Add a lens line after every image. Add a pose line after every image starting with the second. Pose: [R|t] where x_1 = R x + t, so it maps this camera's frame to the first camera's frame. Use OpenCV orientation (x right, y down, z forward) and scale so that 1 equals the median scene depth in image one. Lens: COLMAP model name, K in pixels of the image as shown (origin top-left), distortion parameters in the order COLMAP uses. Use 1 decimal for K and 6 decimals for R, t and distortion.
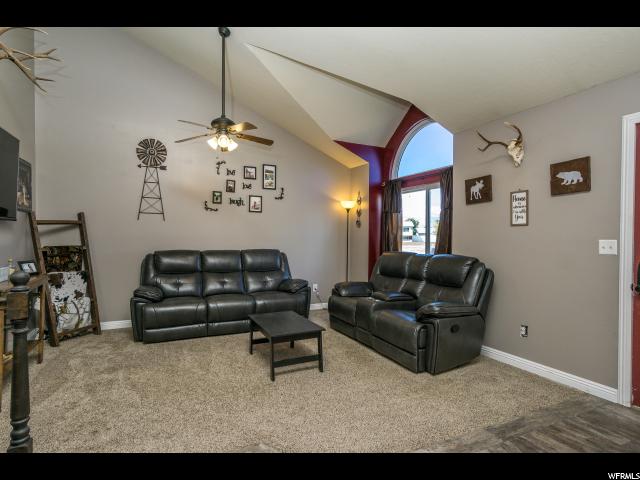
lens RADIAL K [[341.5, 0, 316.9], [0, 341.5, 241.3], [0, 0, 1]] dist [0.005768, 0.001243]
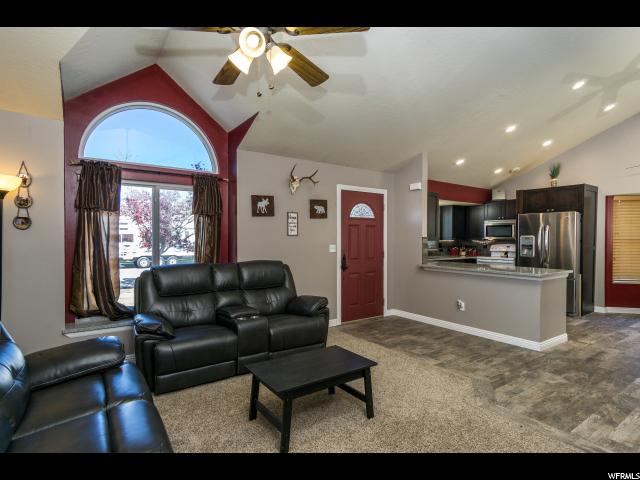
lens RADIAL K [[341.5, 0, 315.1], [0, 341.5, 239.4], [0, 0, 1]] dist [0.005768, 0.001243]
pose [[-0.163673, -0.009980, 0.986464, -0.675994], [0.011757, 0.999858, 0.012066, -0.037793], [-0.986445, 0.013573, -0.163533, 0.904890]]
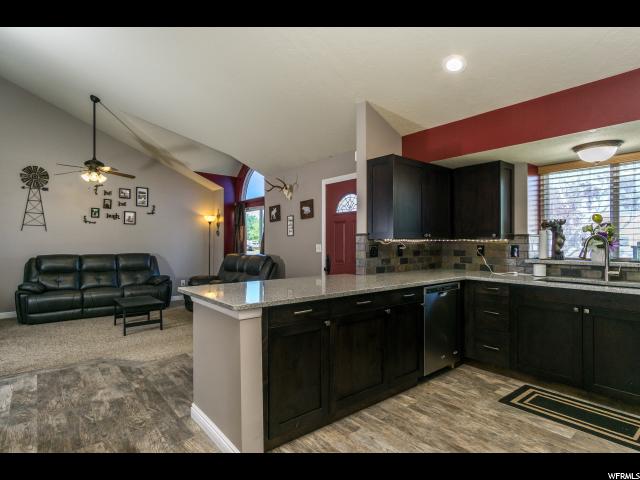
lens RADIAL K [[341.5, 0, 314.9], [0, 341.5, 240.7], [0, 0, 1]] dist [0.005768, 0.001243]
pose [[0.971991, -0.003702, 0.234990, 0.248069], [0.008272, 0.999795, -0.018464, 0.006711], [-0.234873, 0.019891, 0.971822, -0.520175]]
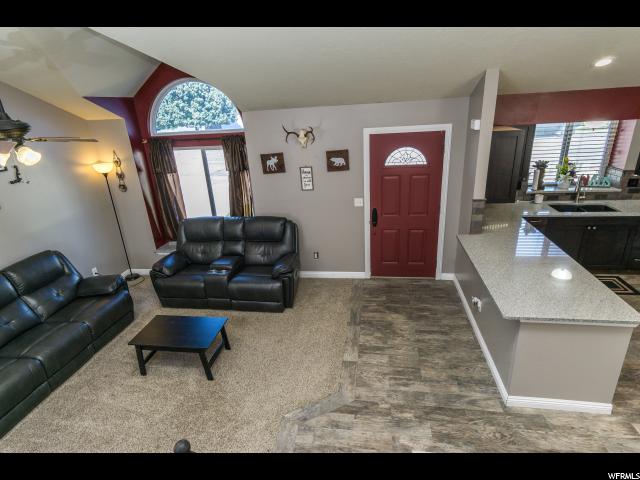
lens RADIAL K [[355.5, 0, 313.6], [0, 355.5, 240.7], [0, 0, 1]] dist [0.001379, 0.003440]
pose [[0.566015, -0.335335, 0.753112, -0.482333], [0.077027, 0.931048, 0.356673, -0.304874], [-0.820789, -0.143872, 0.552817, 0.086528]]
